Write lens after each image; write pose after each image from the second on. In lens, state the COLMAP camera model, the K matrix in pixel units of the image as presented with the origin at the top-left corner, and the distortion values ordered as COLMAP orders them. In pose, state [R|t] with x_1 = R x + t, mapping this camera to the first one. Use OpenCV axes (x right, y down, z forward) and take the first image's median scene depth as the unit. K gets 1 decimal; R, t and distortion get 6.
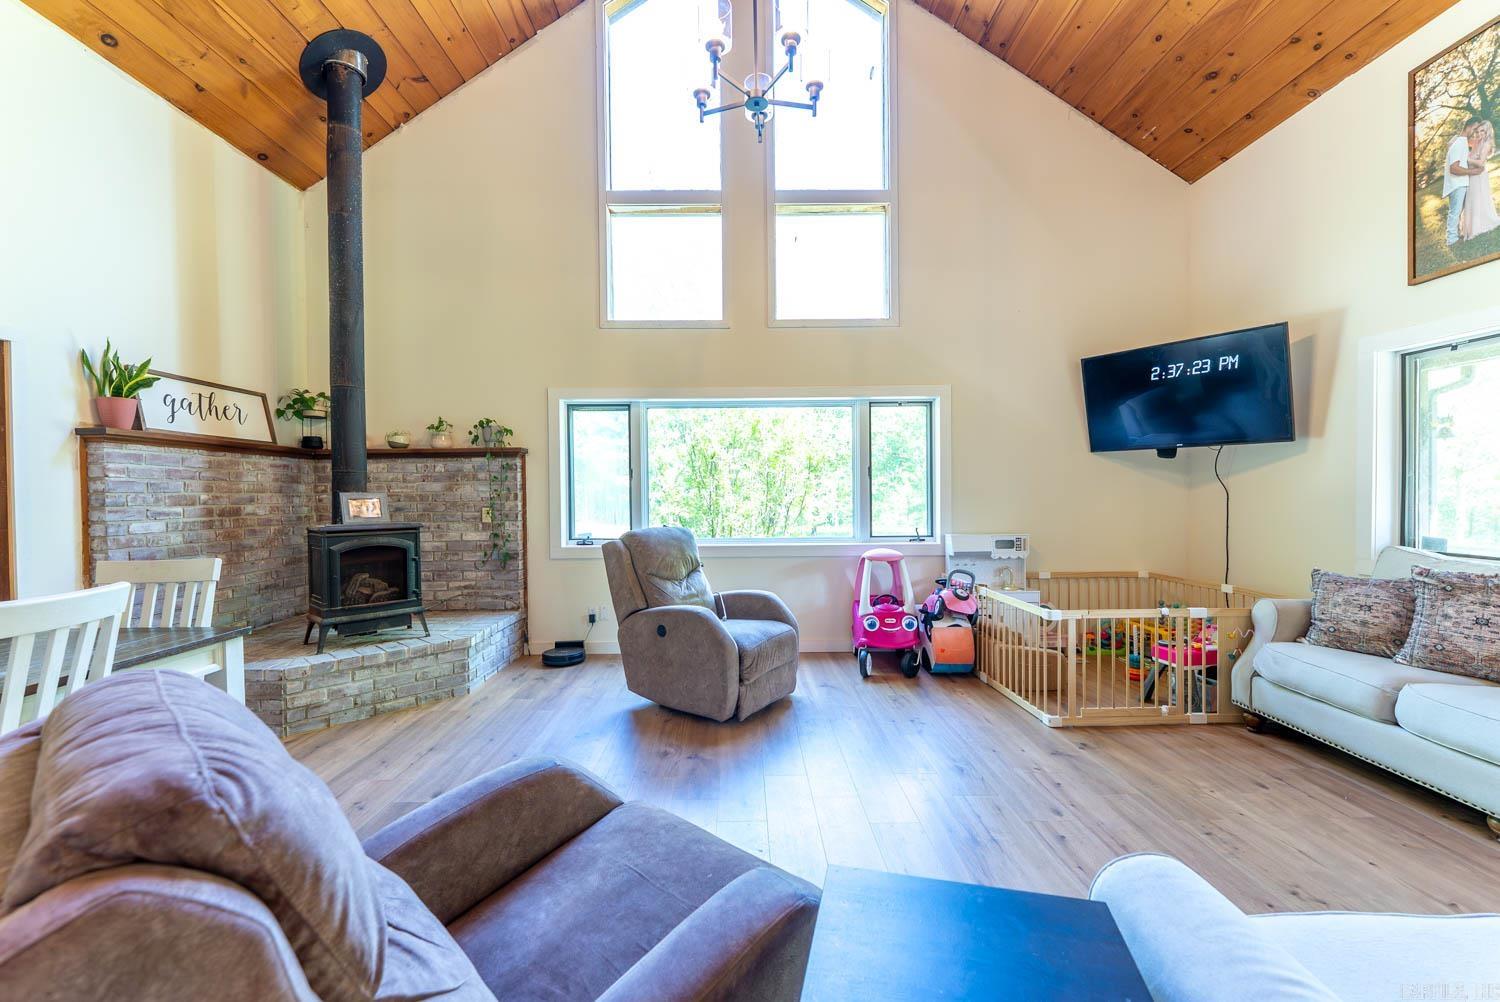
lens RADIAL K [[621.5, 0, 745.8], [0, 621.5, 503.8], [0, 0, 1]] dist [-0.001138, -0.000320]
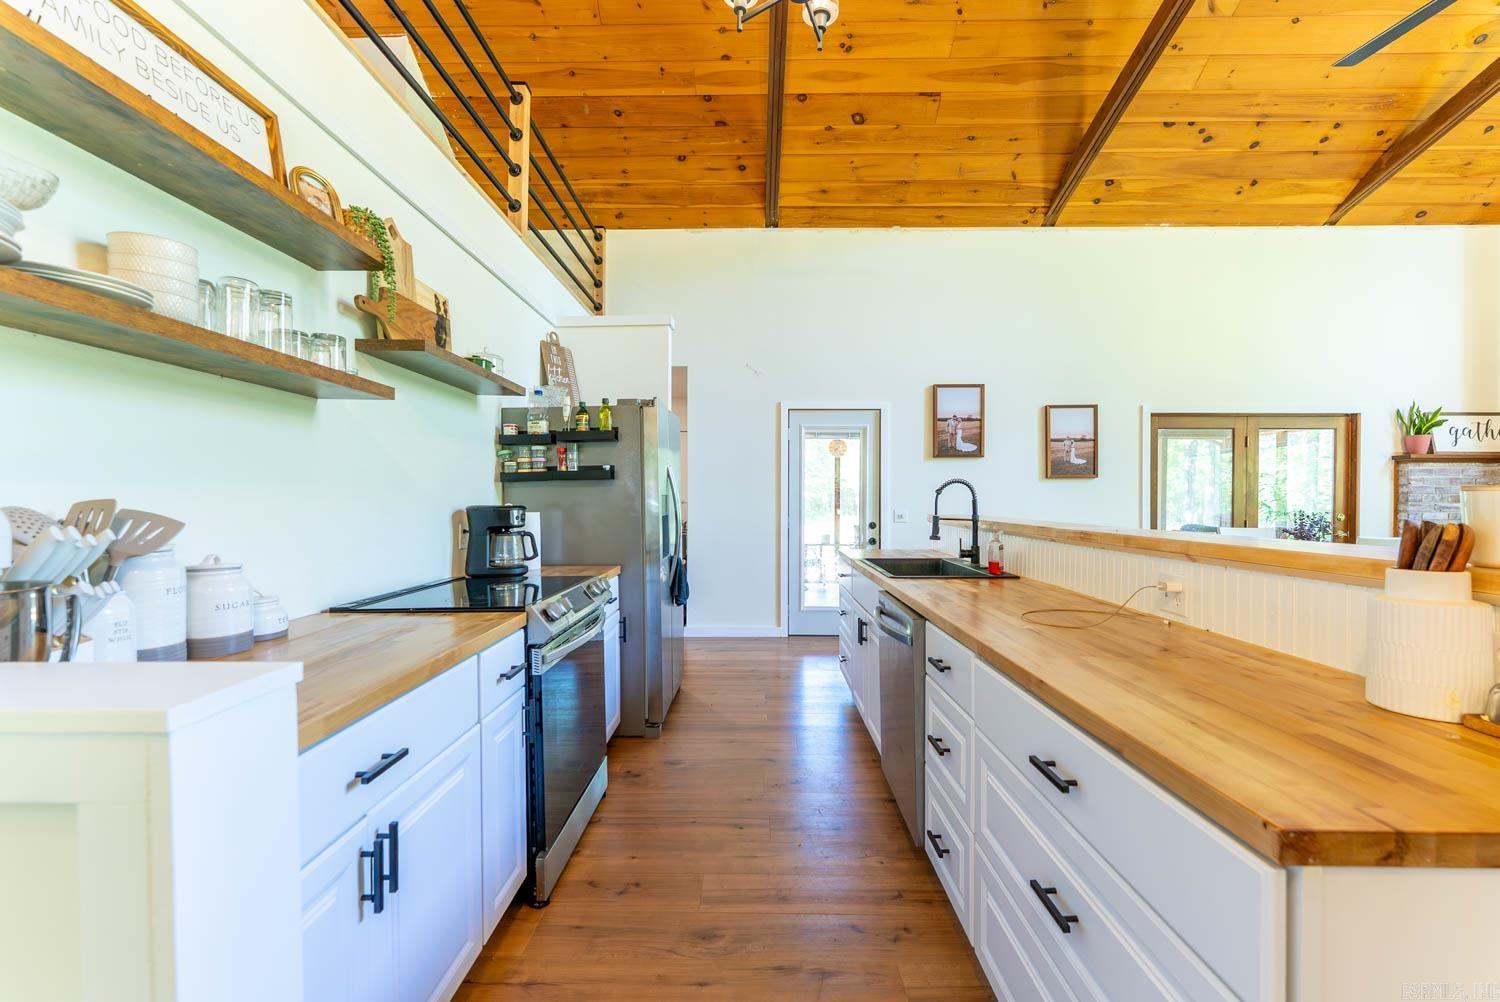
lens RADIAL K [[621.5, 0, 745.8], [0, 621.5, 503.8], [0, 0, 1]] dist [-0.001138, -0.000320]
pose [[-0.025678, 0.020717, -0.999456, 0.547858], [-0.016912, 0.999633, 0.021155, 0.003495], [0.999527, 0.017446, -0.025318, -0.594385]]
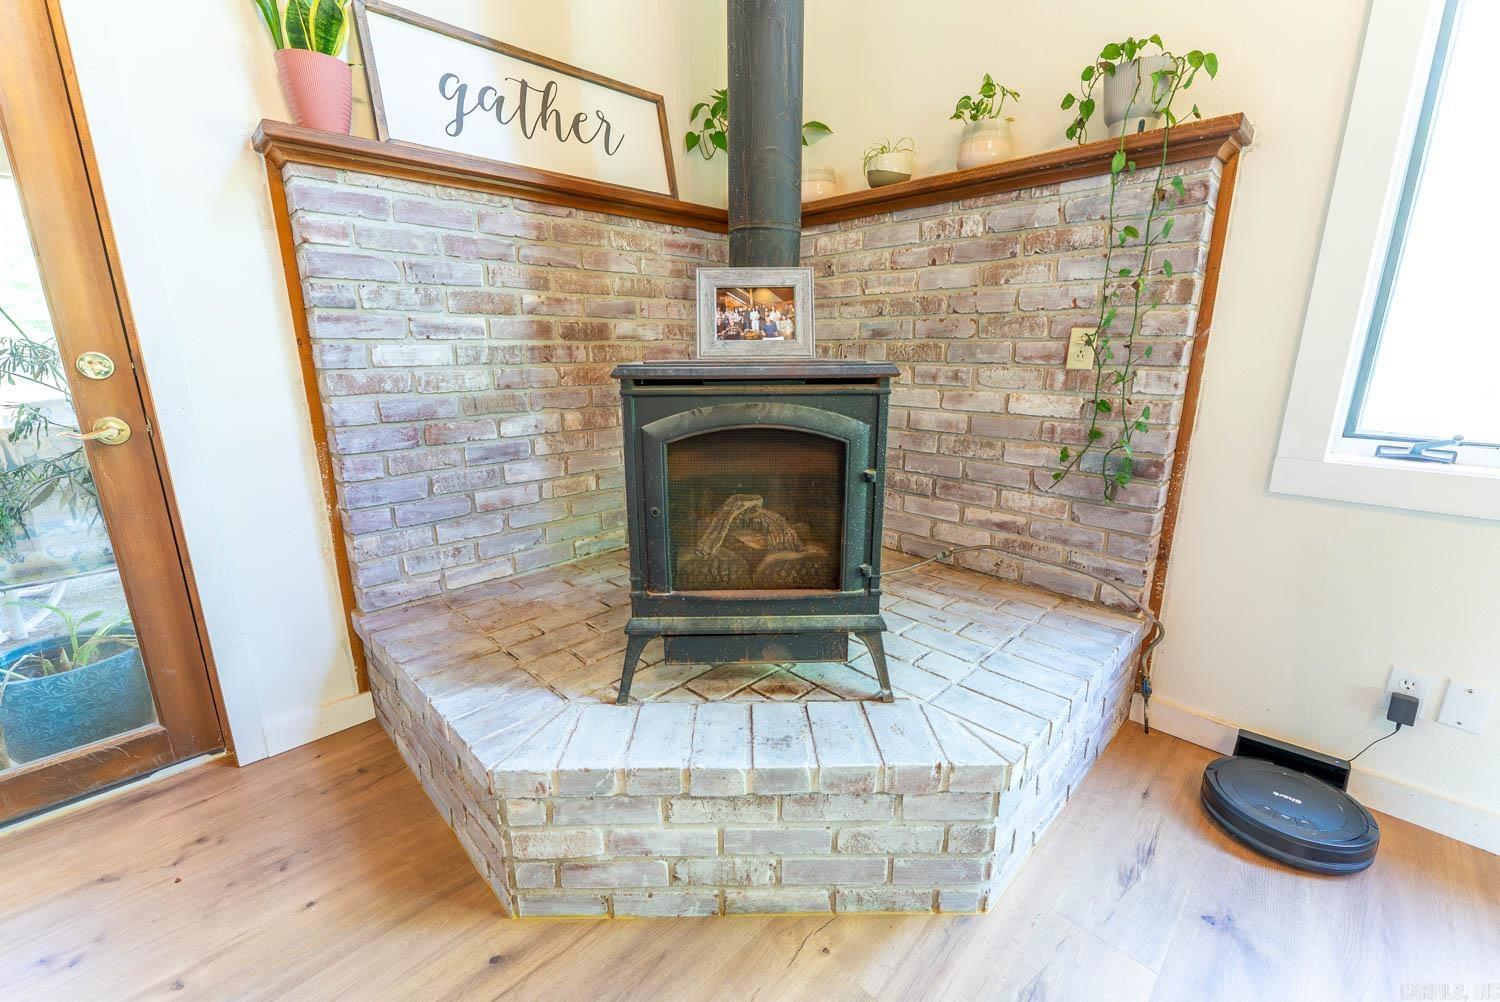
lens RADIAL K [[621.5, 0, 745.8], [0, 621.5, 503.8], [0, 0, 1]] dist [-0.001138, -0.000320]
pose [[0.698566, 0.184955, -0.691228, -0.348795], [-0.014764, 0.969536, 0.244502, 0.024562], [0.715393, -0.160595, 0.680016, 0.727430]]
